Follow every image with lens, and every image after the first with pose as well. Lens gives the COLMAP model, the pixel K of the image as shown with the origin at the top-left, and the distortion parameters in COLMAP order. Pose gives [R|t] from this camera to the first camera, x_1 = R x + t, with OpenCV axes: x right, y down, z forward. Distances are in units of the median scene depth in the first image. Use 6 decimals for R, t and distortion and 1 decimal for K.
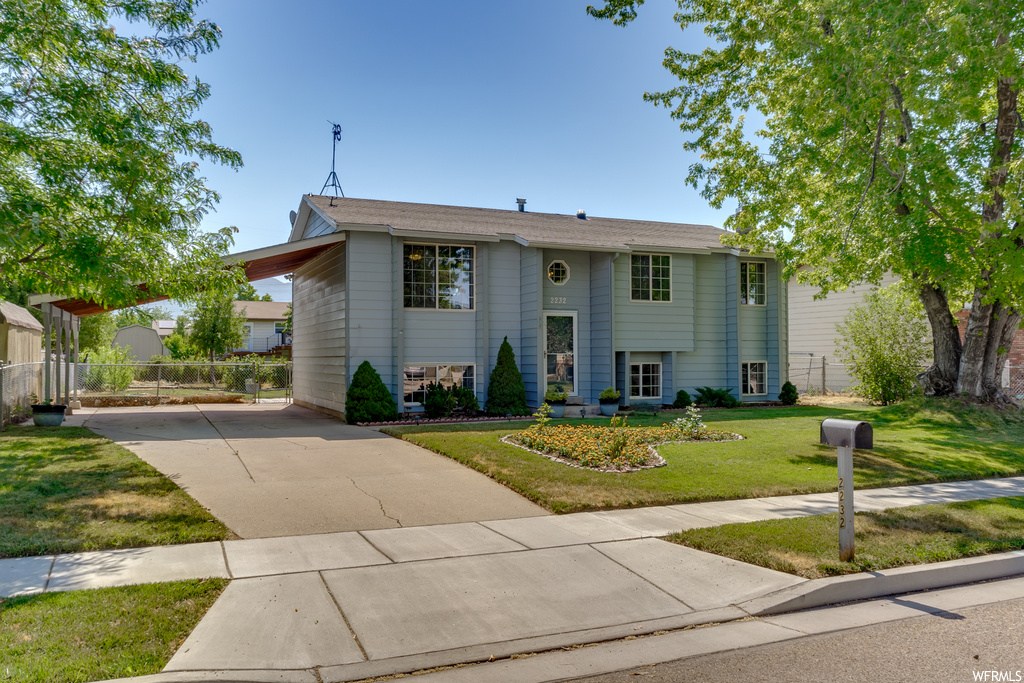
lens RADIAL K [[797.3, 0, 511.8], [0, 797.3, 341.2], [0, 0, 1]] dist [-0.002921, 0.000957]
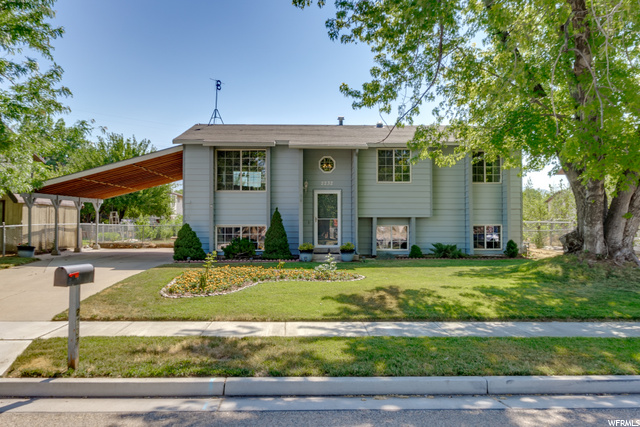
lens RADIAL K [[498.3, 0, 320.0], [0, 498.3, 214.6], [0, 0, 1]] dist [-0.002921, 0.000957]
pose [[0.930375, -0.004080, -0.366586, 0.386739], [0.005494, 0.999981, 0.002815, 0.004745], [0.366568, -0.004633, 0.930380, 0.127388]]
